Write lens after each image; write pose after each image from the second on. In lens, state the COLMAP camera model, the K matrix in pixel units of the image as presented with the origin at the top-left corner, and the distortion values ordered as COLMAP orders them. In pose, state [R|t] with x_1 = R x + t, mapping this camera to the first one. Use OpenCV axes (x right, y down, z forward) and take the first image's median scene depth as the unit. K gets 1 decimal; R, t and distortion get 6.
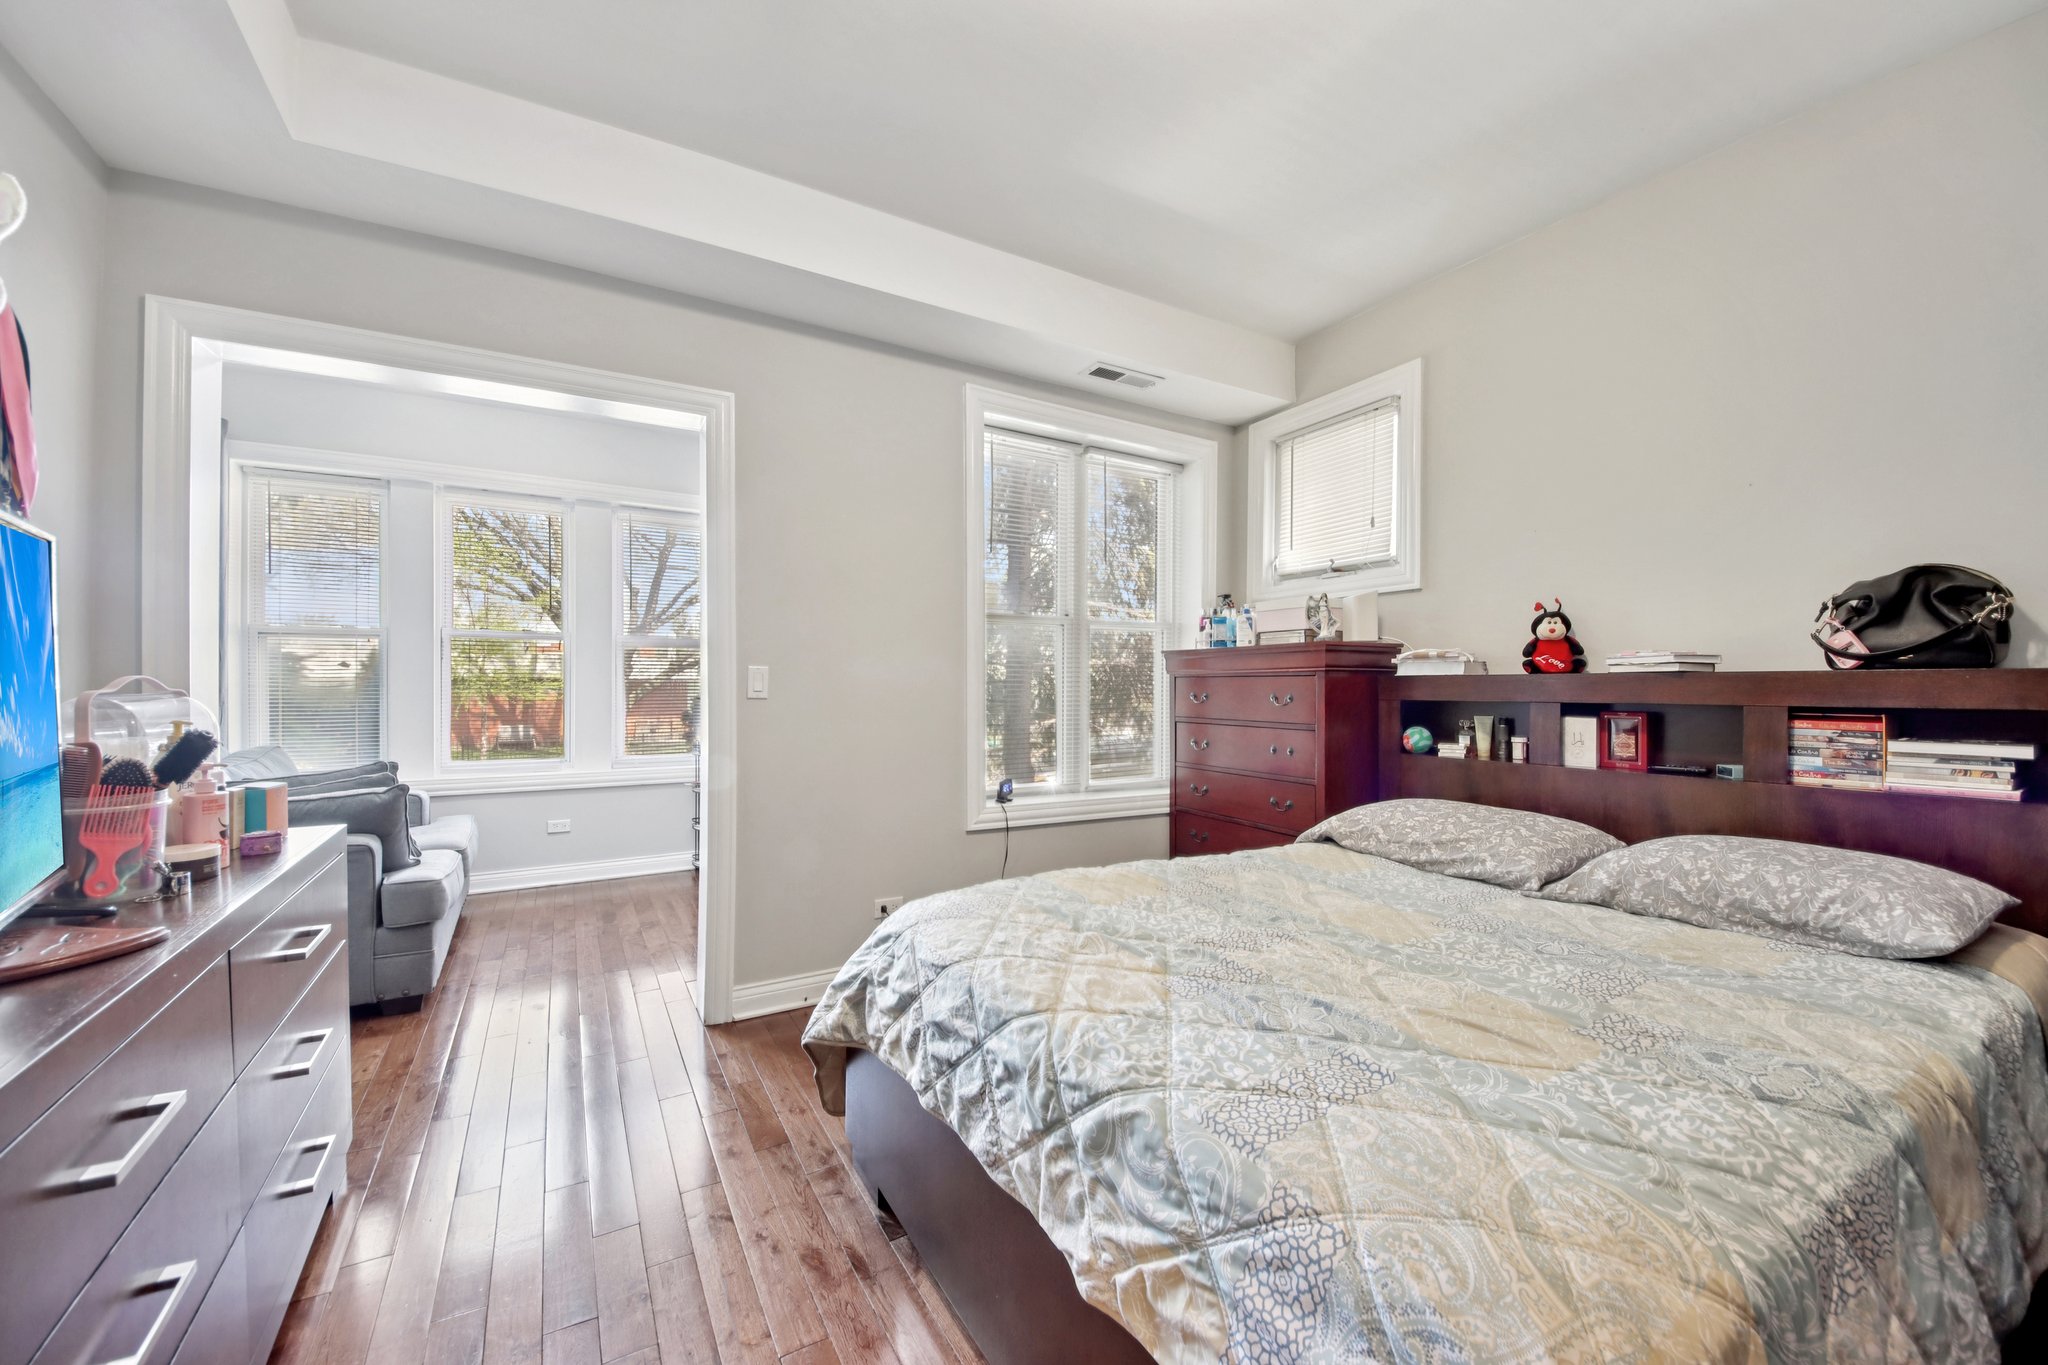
lens RADIAL K [[759.1, 0, 1024.0], [0, 759.1, 682.5], [0, 0, 1]] dist [0.048482, -0.032615]
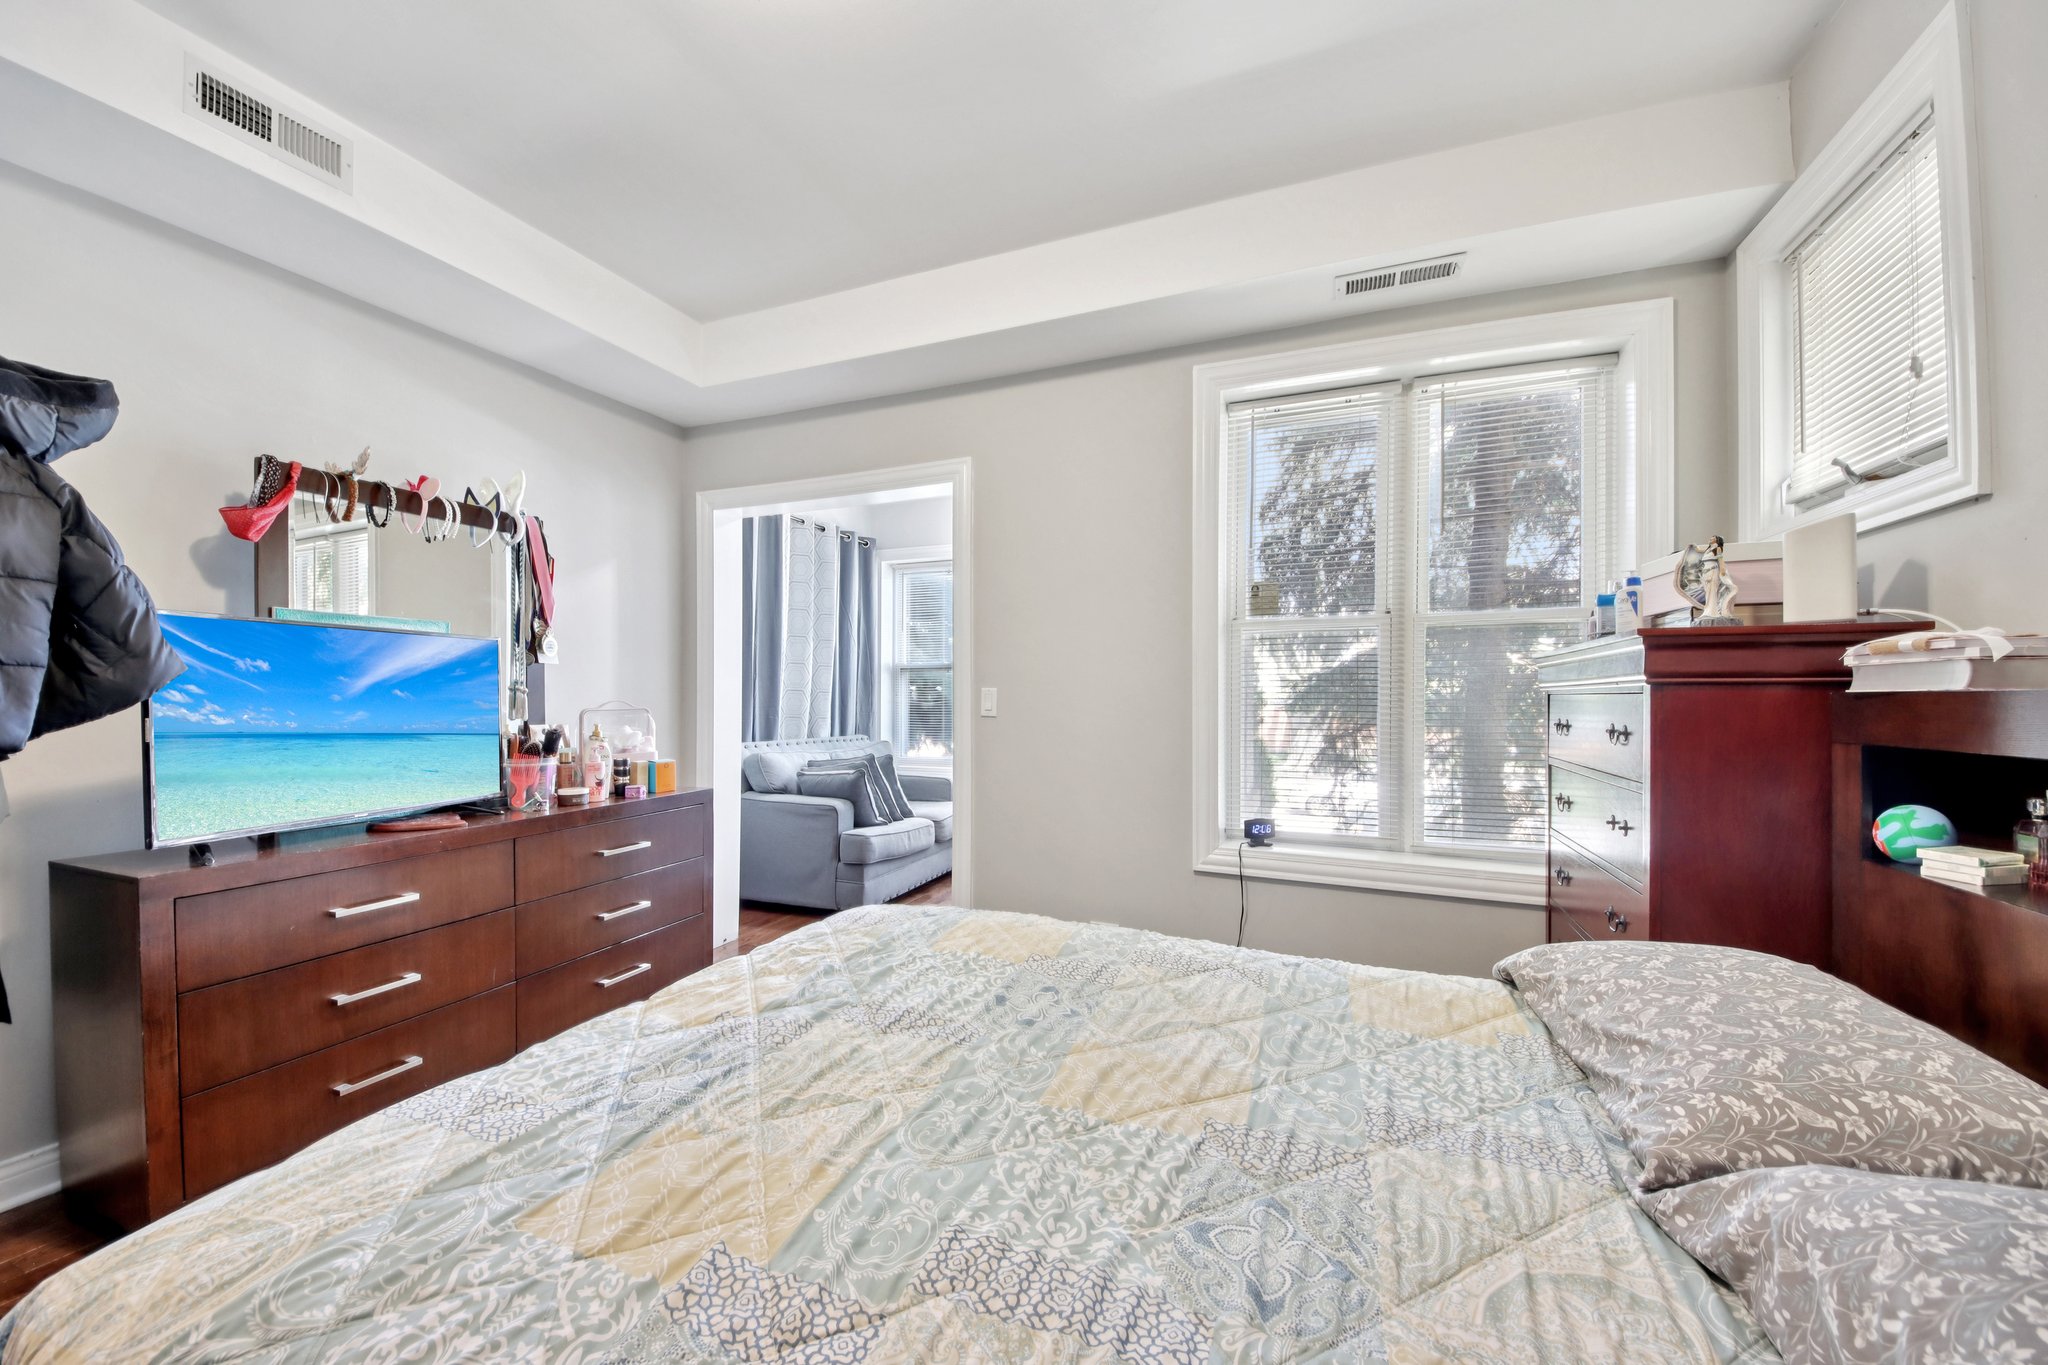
lens RADIAL K [[765.6, 0, 1035.7], [0, 765.6, 701.5], [0, 0, 1]] dist [0.015923, -0.019455]
pose [[0.616538, 0.001611, -0.787324, 0.511469], [0.001047, 0.999995, 0.002866, -0.004425], [0.787324, -0.002591, 0.616533, 0.302008]]
